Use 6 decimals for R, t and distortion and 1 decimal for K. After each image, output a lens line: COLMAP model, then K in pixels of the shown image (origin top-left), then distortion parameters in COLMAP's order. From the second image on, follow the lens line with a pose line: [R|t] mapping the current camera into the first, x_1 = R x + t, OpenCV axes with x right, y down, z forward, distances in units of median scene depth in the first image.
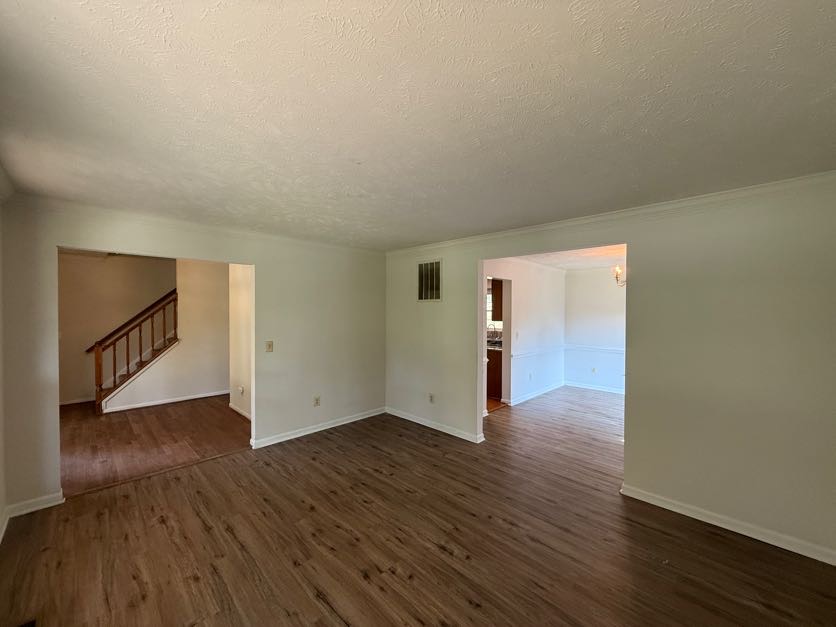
lens RADIAL K [[336.8, 0, 417.6], [0, 336.8, 313.9], [0, 0, 1]] dist [-0.003506, 0.000210]
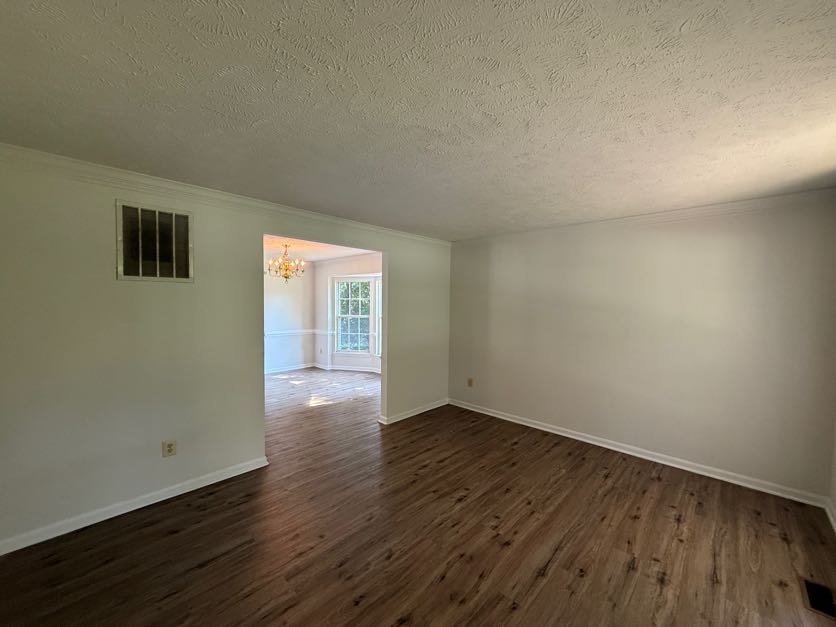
lens RADIAL K [[336.8, 0, 414.4], [0, 336.8, 313.6], [0, 0, 1]] dist [-0.003506, 0.000210]
pose [[-0.020964, -0.043156, 0.998848, -0.960513], [0.000642, 0.999067, 0.043179, -0.011114], [-0.999780, 0.001547, -0.020917, 1.053854]]
